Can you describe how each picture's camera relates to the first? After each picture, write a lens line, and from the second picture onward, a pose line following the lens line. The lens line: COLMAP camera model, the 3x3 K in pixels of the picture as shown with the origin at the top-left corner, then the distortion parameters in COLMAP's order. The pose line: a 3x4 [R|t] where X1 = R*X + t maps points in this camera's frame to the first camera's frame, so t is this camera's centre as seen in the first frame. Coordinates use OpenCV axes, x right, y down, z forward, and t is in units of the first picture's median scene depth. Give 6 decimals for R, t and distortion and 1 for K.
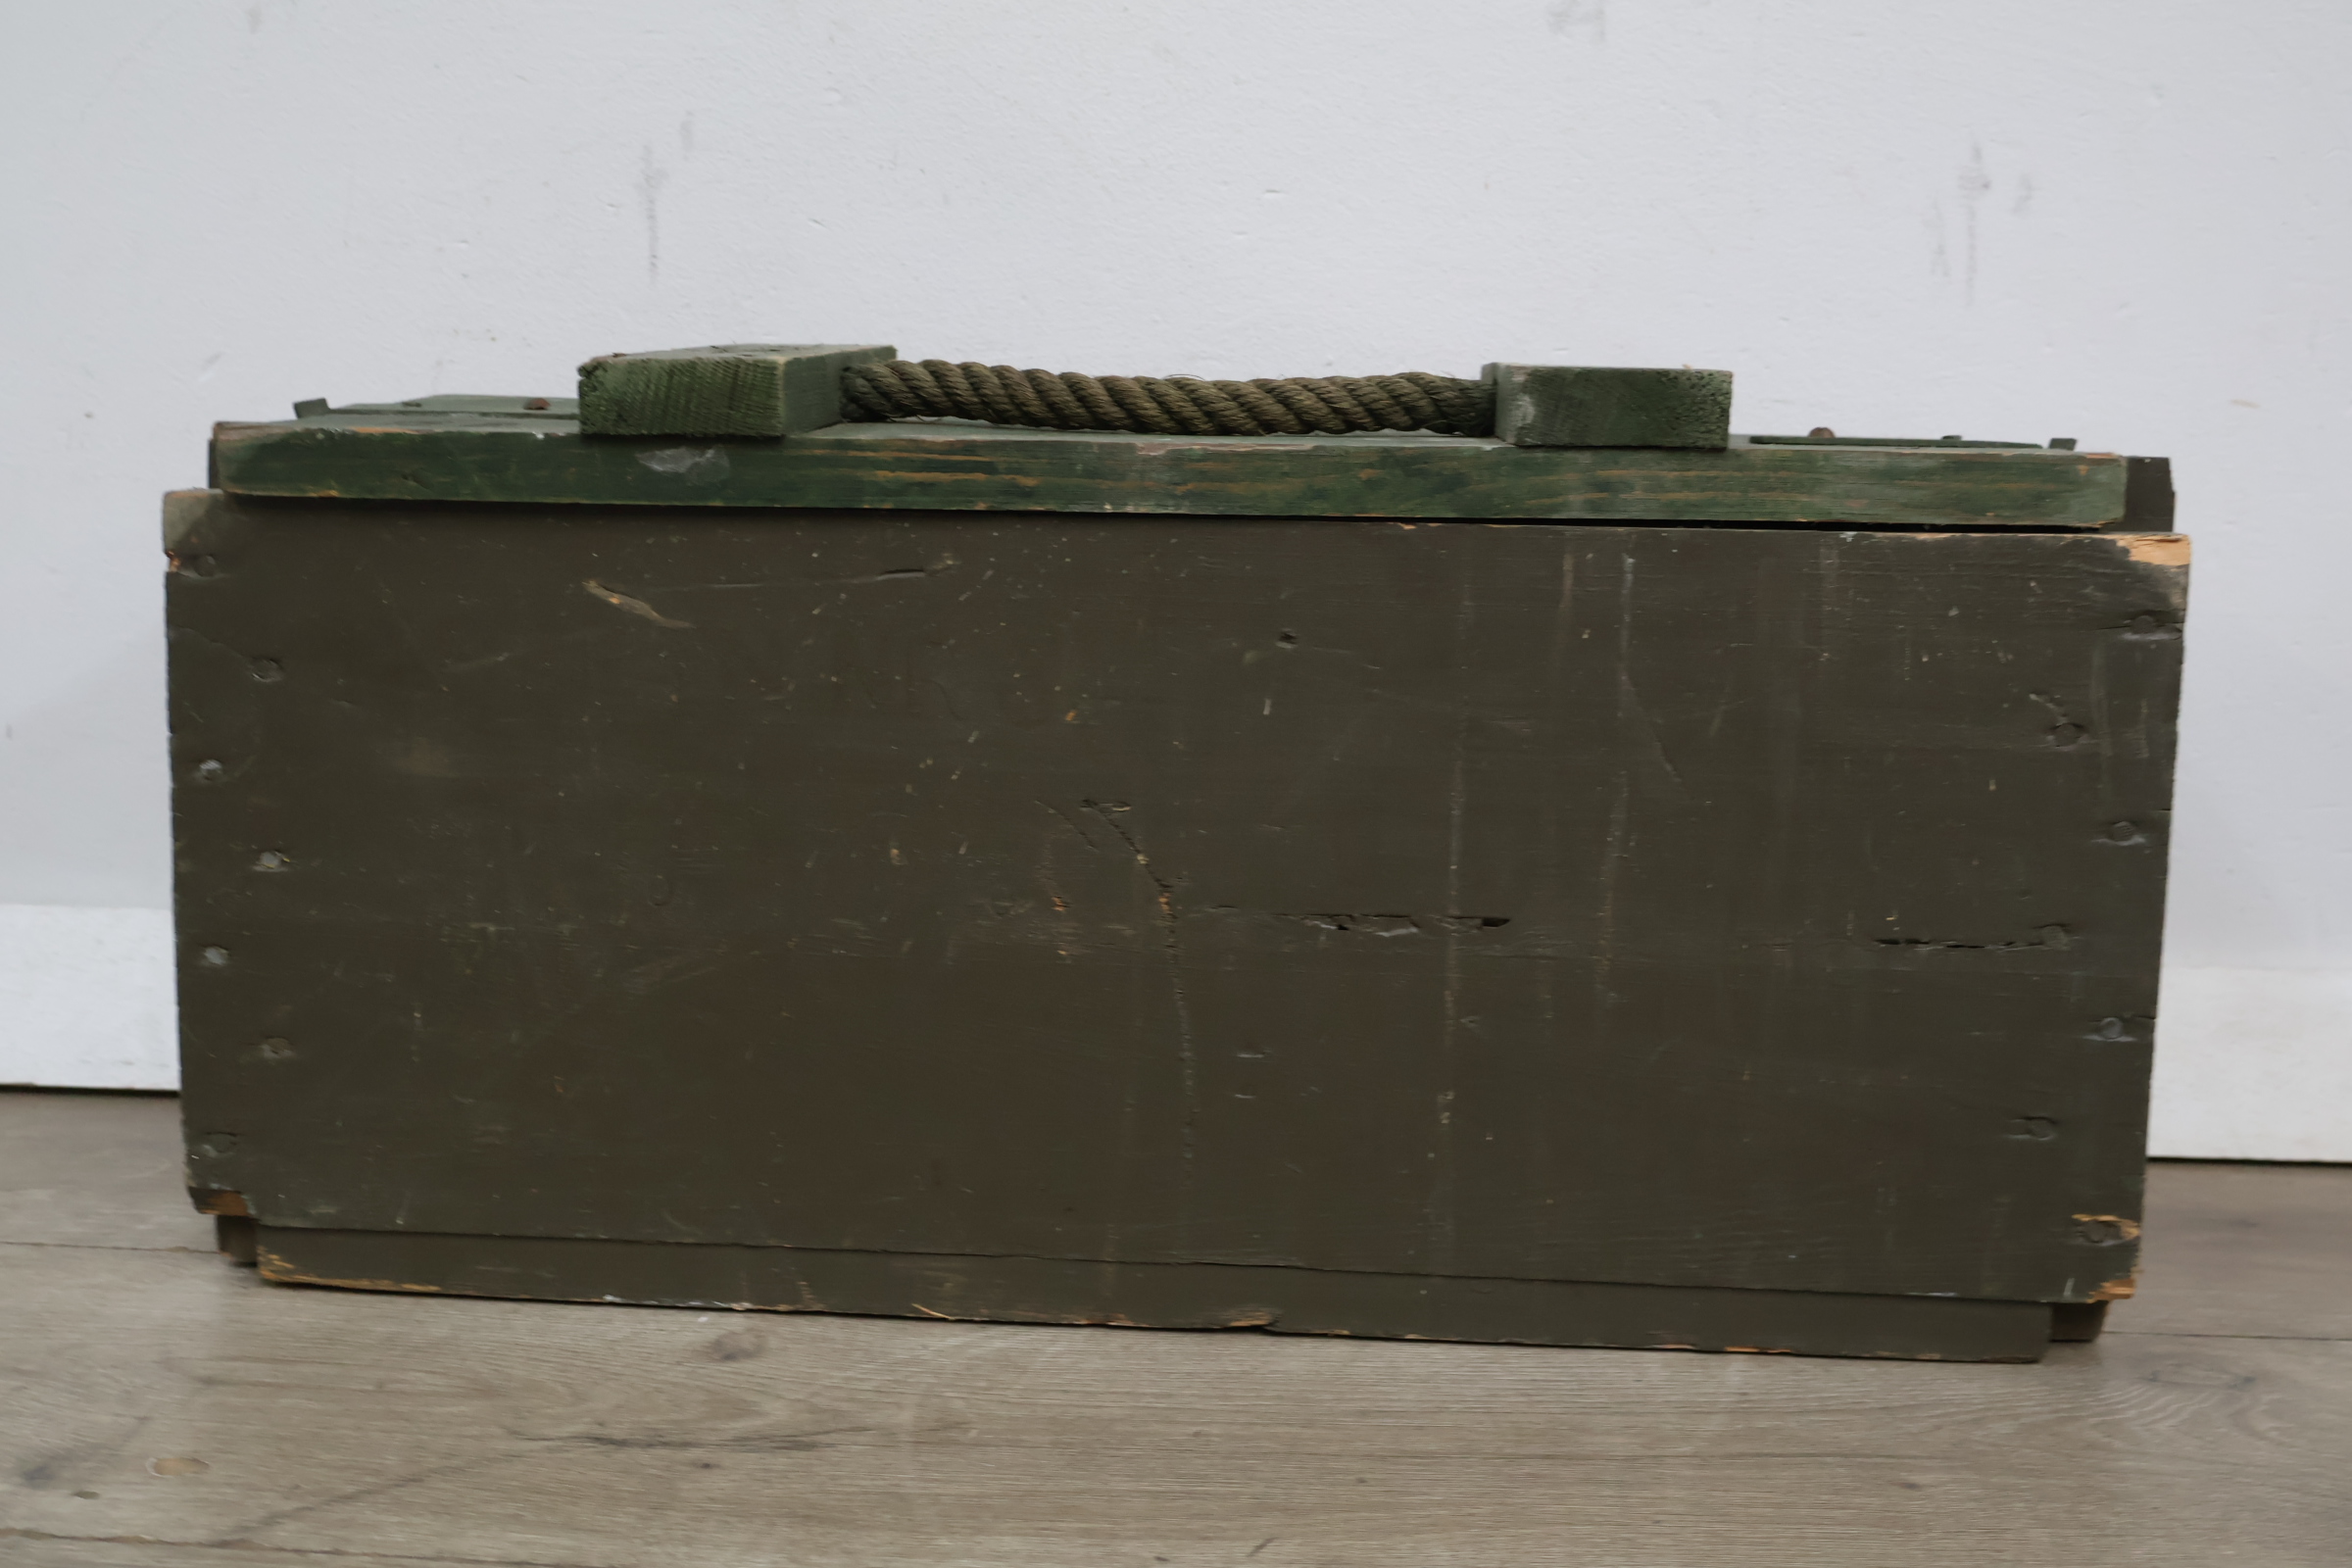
lens RADIAL K [[2436.7, 0, 1176.0], [0, 2436.7, 784.0], [0, 0, 1]] dist [-0.004025, -0.010252]
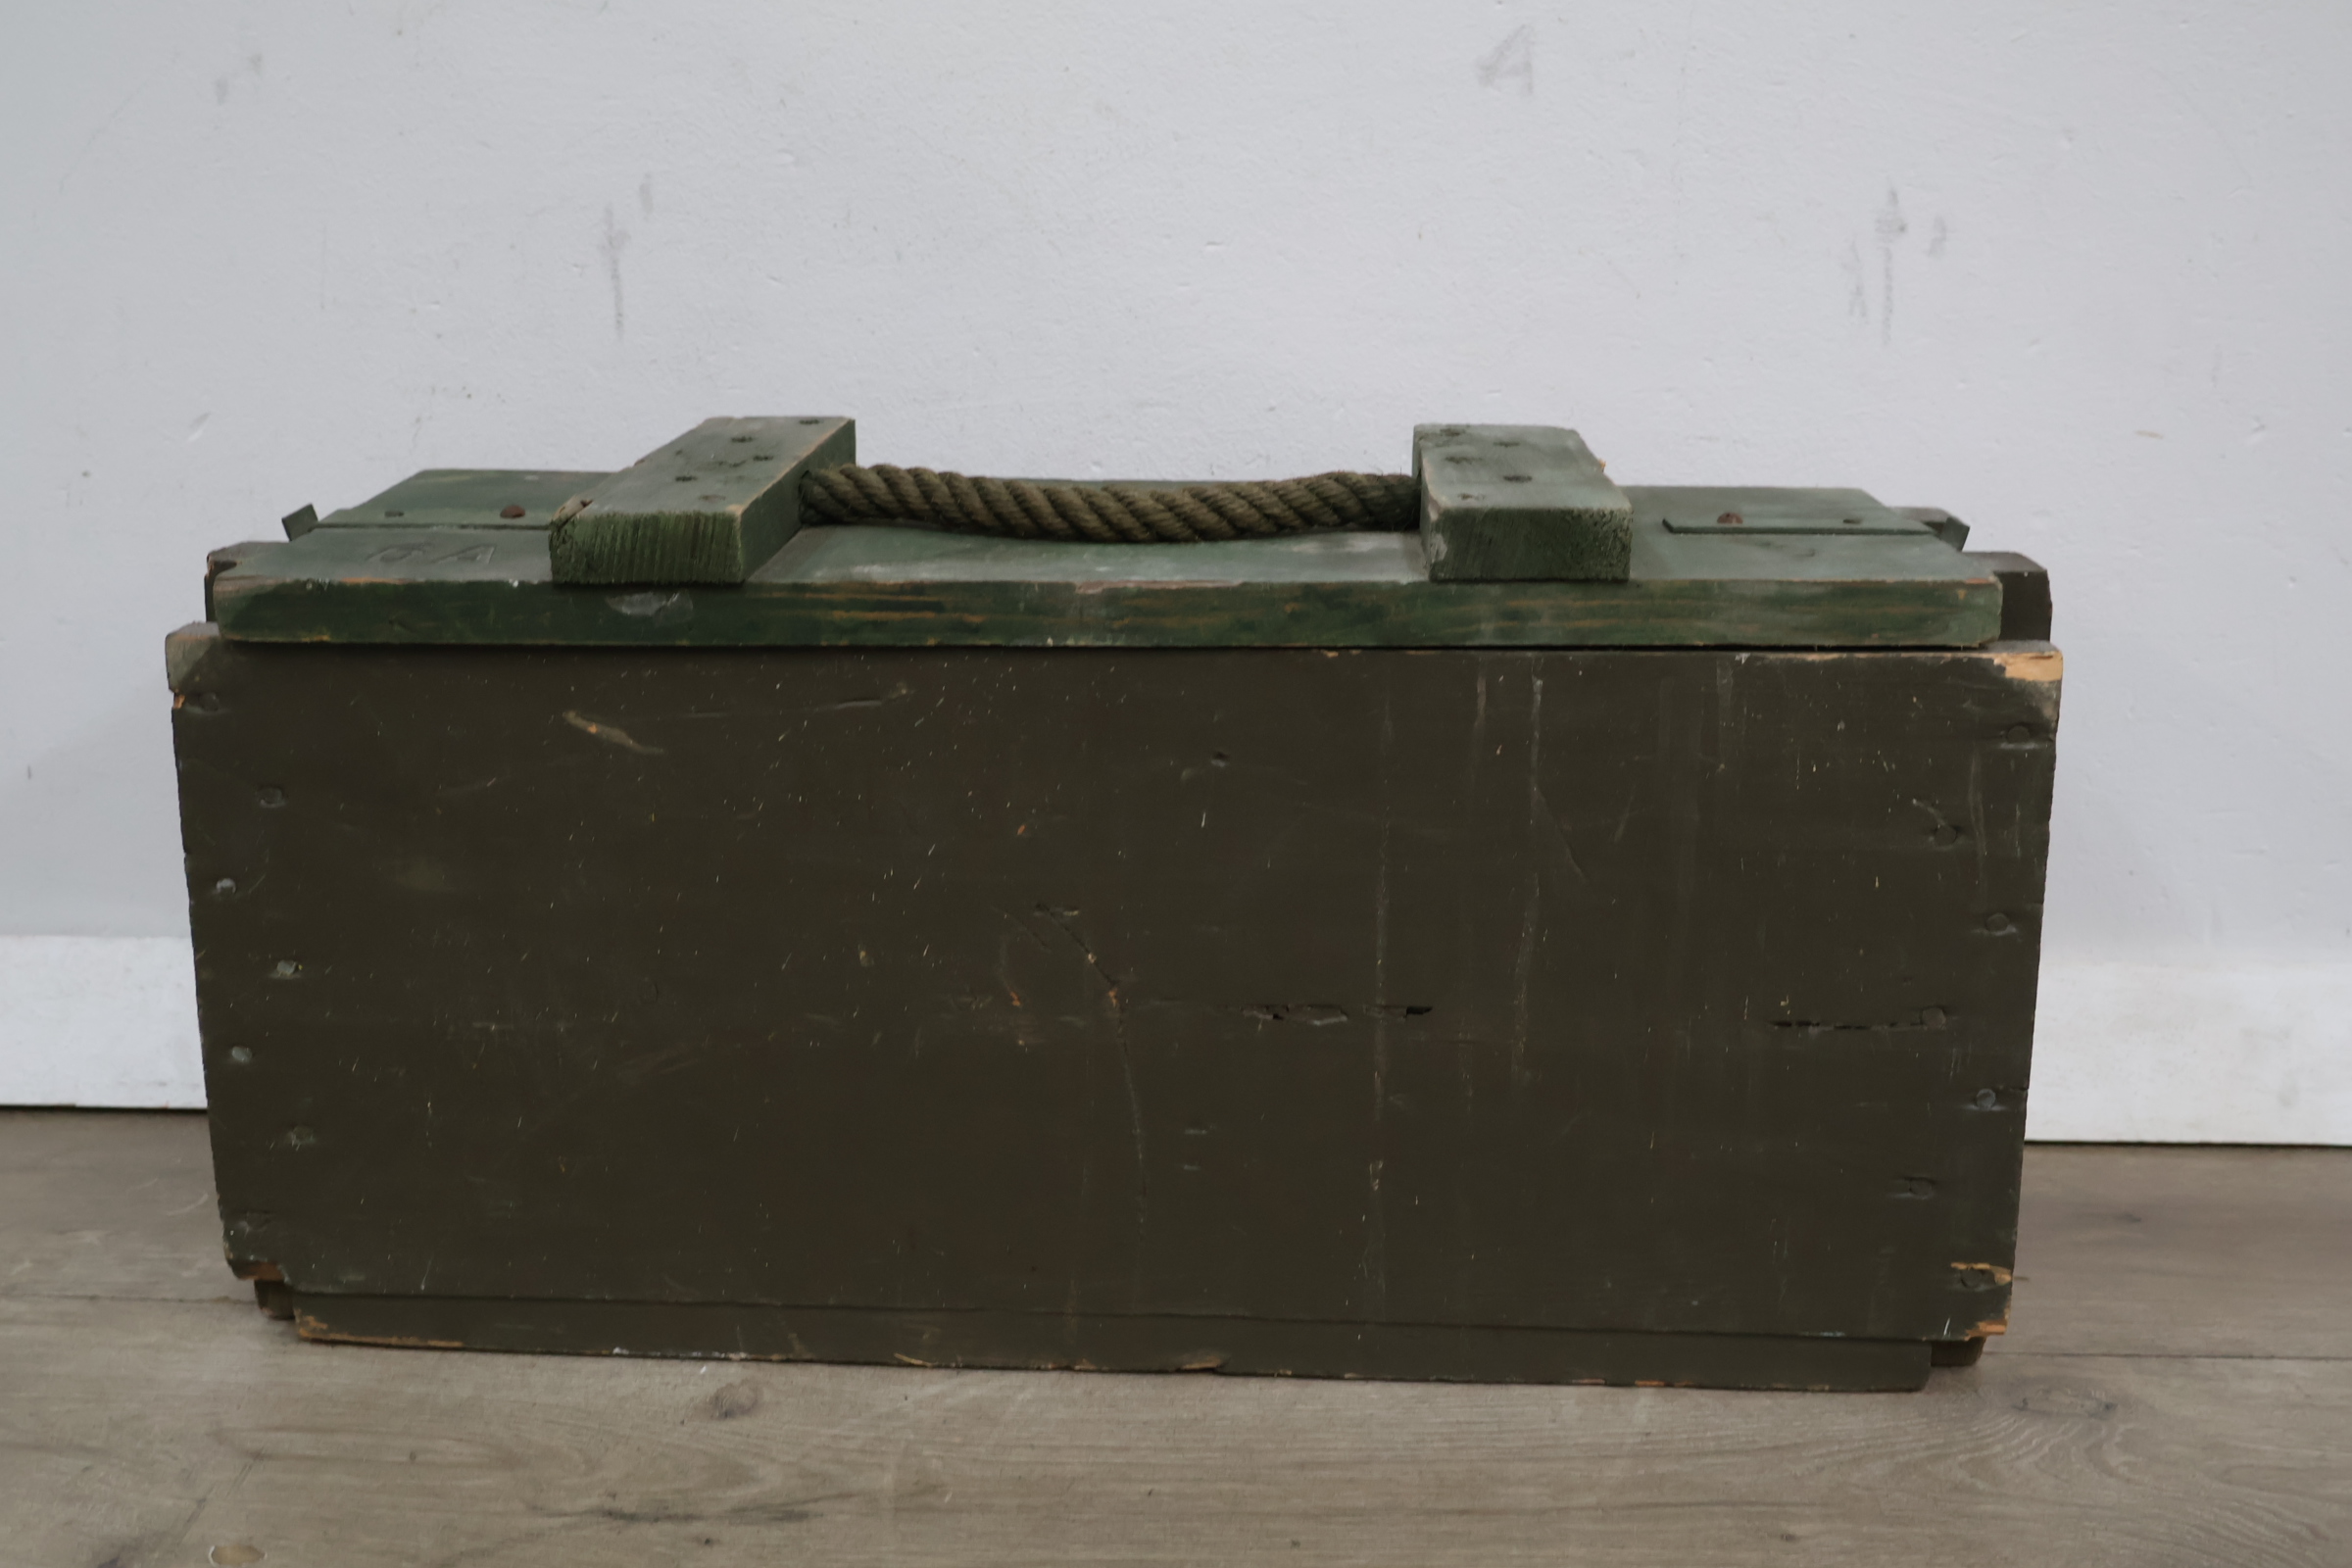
lens RADIAL K [[2428.7, 0, 1176.0], [0, 2428.7, 784.0], [0, 0, 1]] dist [-0.001476, -0.022984]
pose [[0.999765, -0.021321, -0.003848, 0.029569], [0.021595, 0.994962, 0.097900, -0.151562], [0.001741, -0.097960, 0.995189, -0.064027]]
